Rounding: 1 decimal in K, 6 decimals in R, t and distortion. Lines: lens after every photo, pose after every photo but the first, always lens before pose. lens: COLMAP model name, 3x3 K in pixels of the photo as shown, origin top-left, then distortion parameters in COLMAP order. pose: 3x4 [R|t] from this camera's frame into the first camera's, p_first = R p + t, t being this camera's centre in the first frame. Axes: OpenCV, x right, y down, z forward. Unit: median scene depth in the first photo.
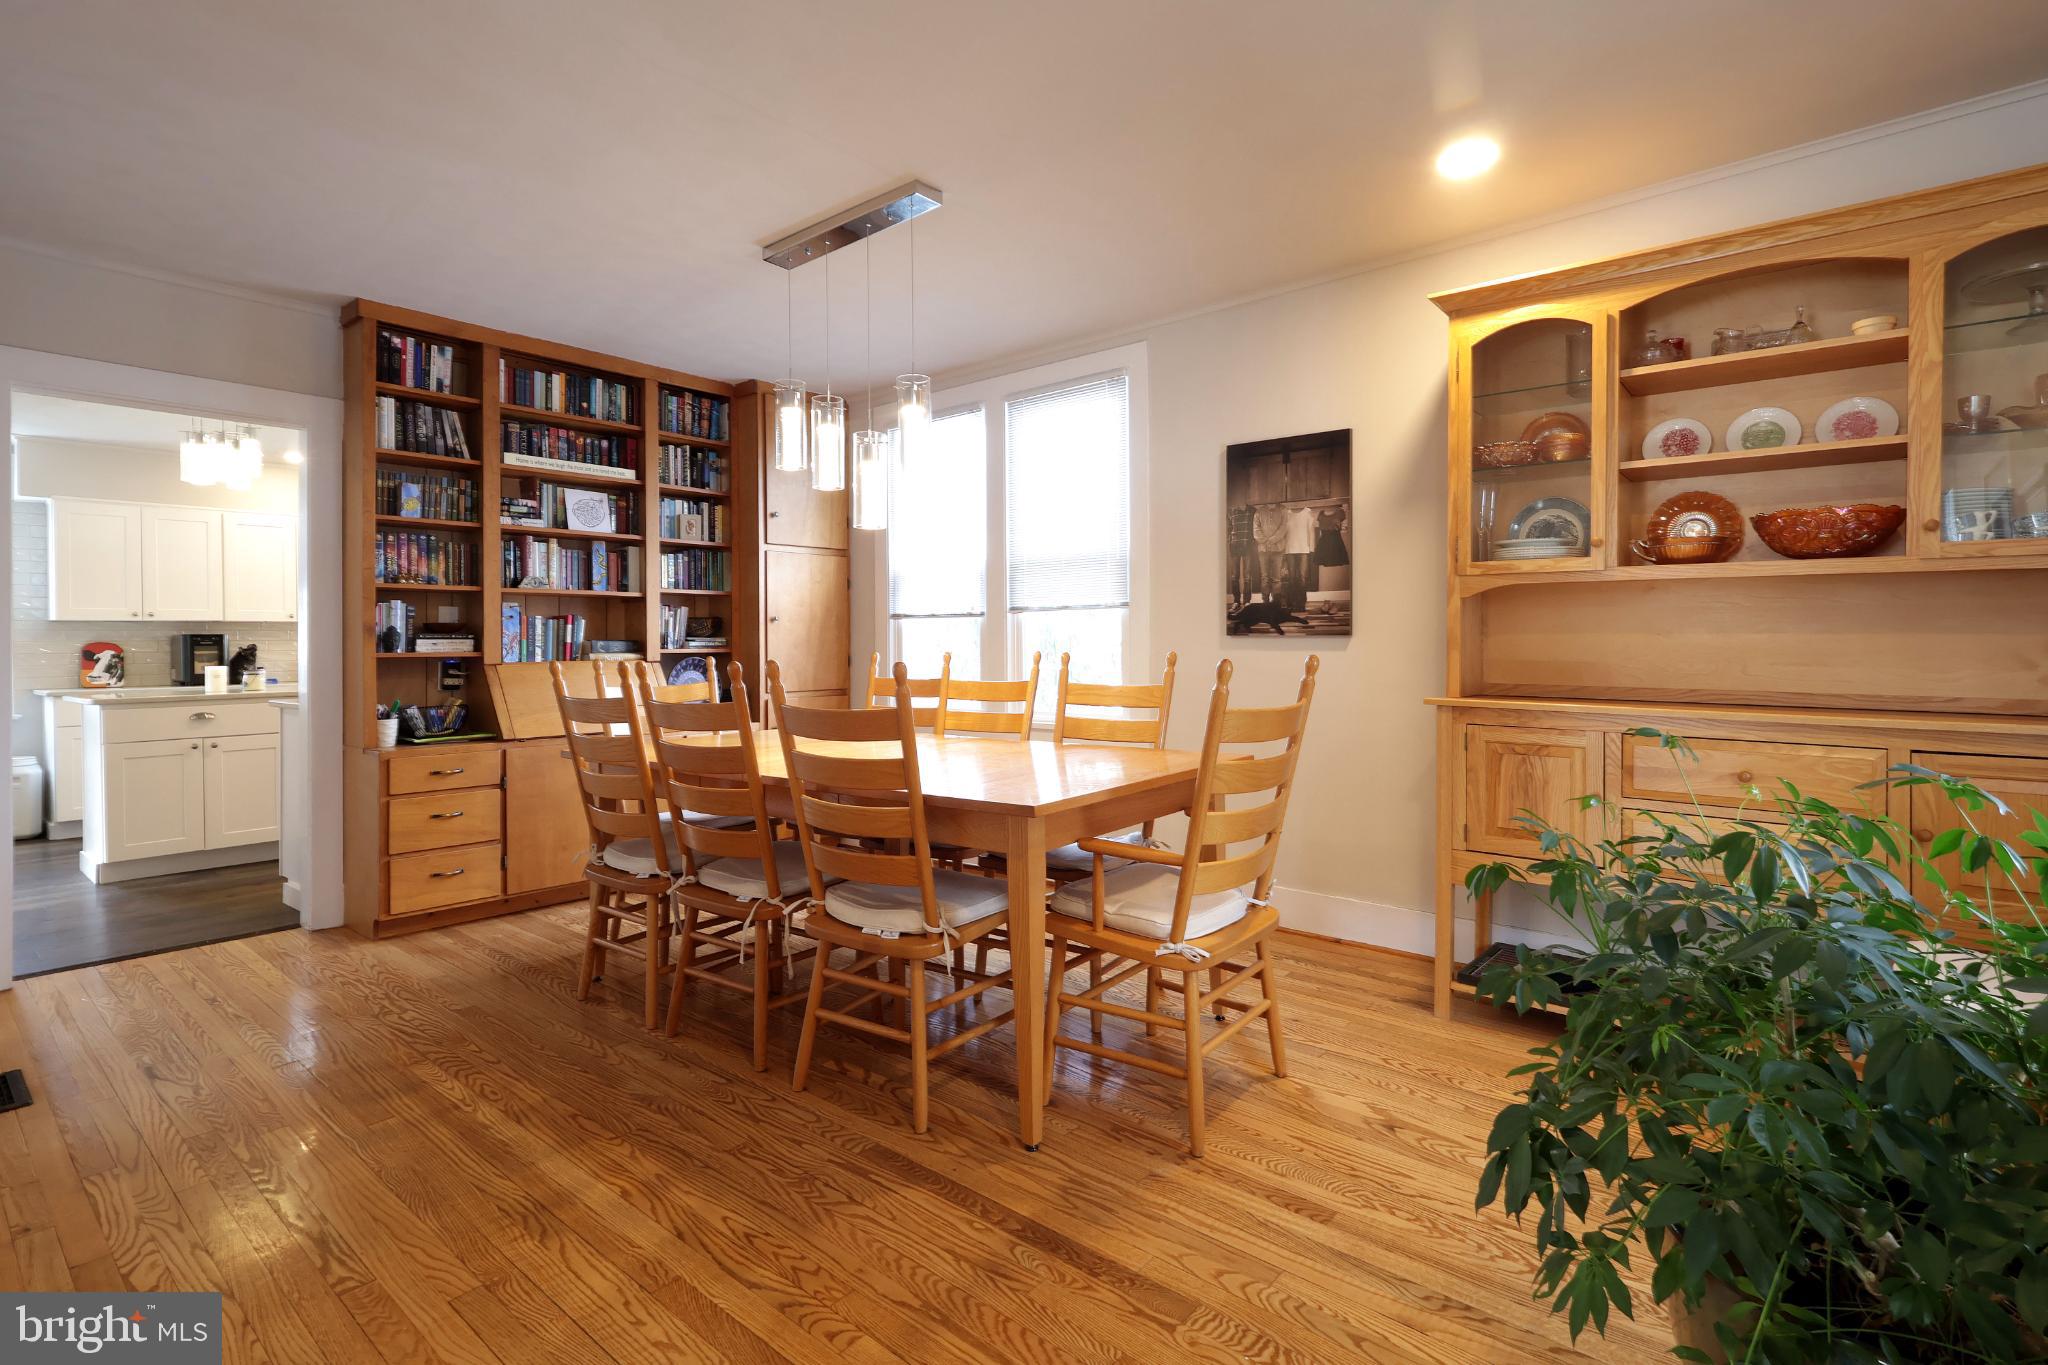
lens RADIAL K [[967.5, 0, 1034.1], [0, 967.5, 642.7], [0, 0, 1]] dist [-0.004483, 0.003692]
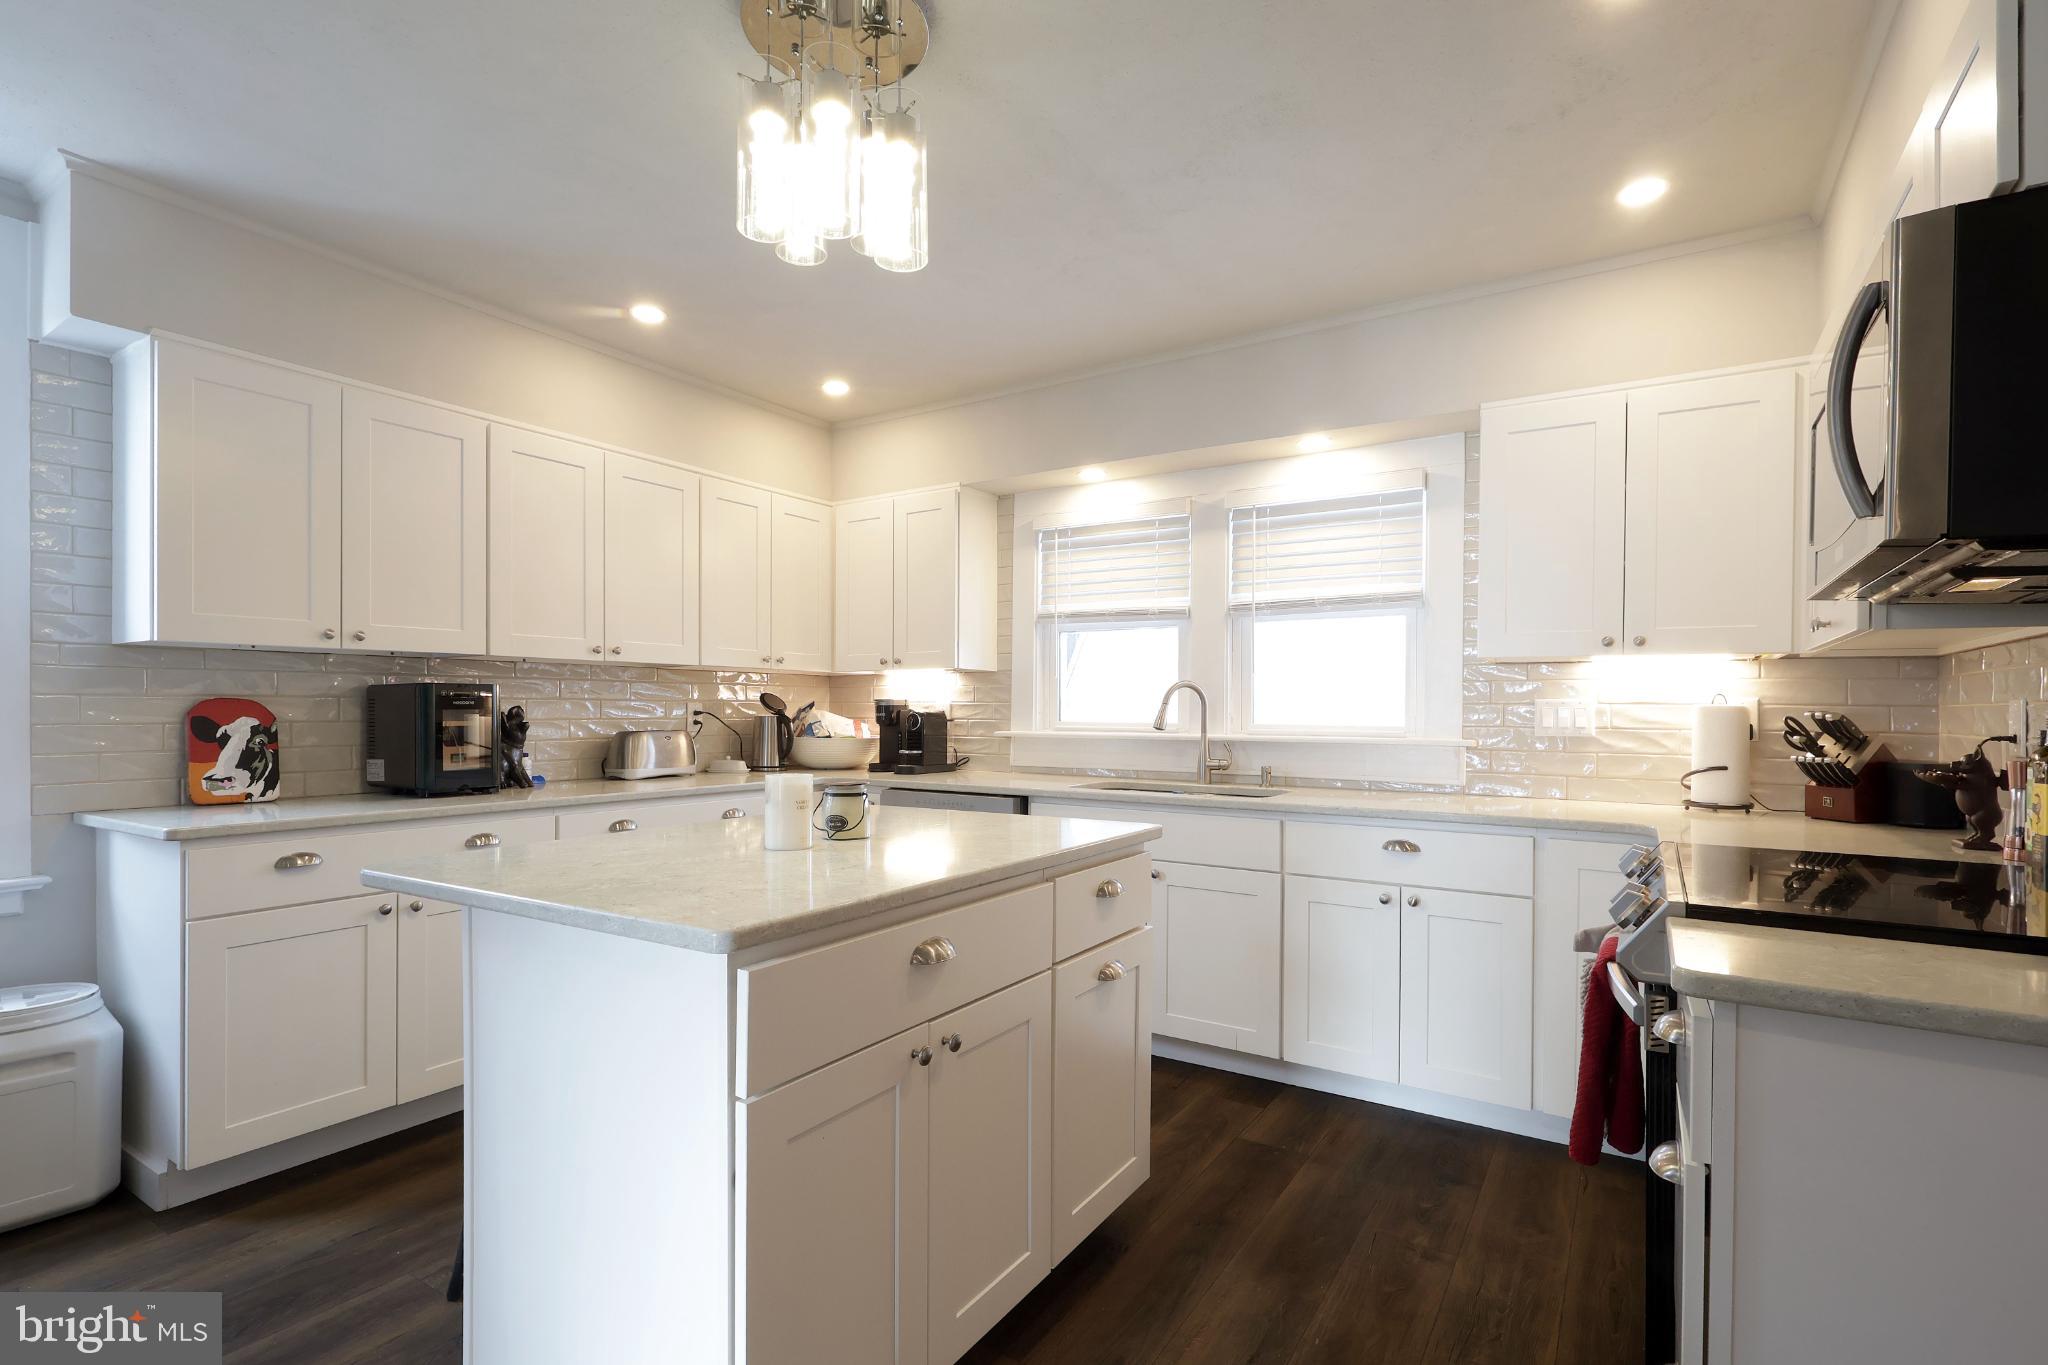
lens RADIAL K [[967.5, 0, 1019.8], [0, 967.5, 707.5], [0, 0, 1]] dist [-0.004483, 0.003692]
pose [[0.992924, 0.018953, 0.117225, -1.001220], [-0.019264, 0.999813, 0.001521, -0.005289], [-0.117175, -0.003769, 0.993104, 0.799517]]
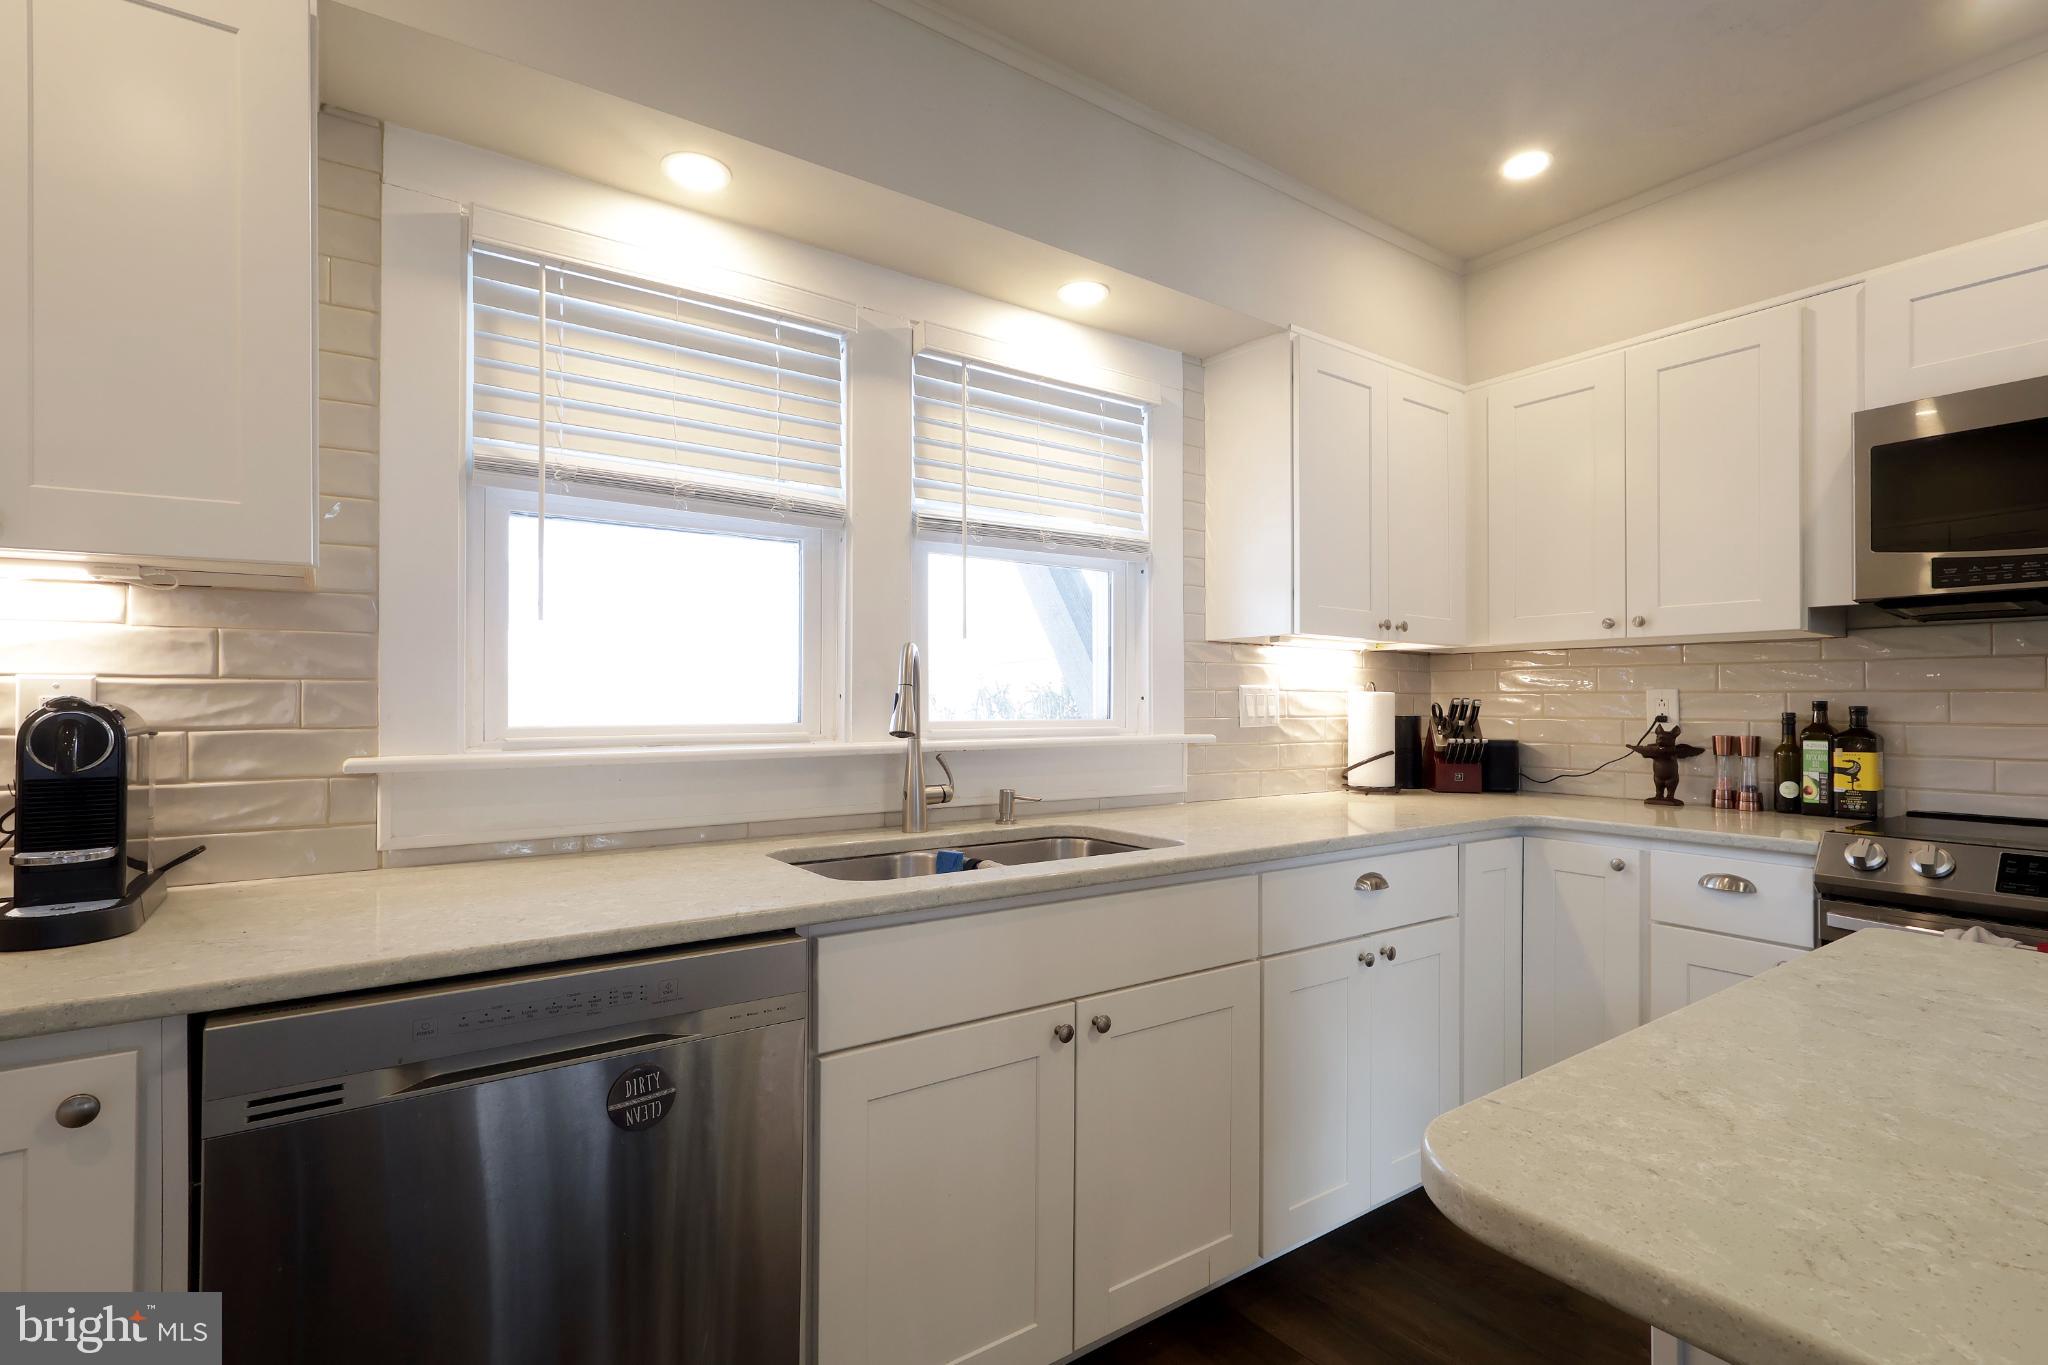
lens RADIAL K [[967.5, 0, 1030.2], [0, 967.5, 684.4], [0, 0, 1]] dist [-0.004483, 0.003692]
pose [[0.267191, 0.031734, 0.963121, -1.180131], [-0.009091, 0.999496, -0.030411, 0.002189], [-0.963601, -0.000630, 0.267345, 1.456076]]
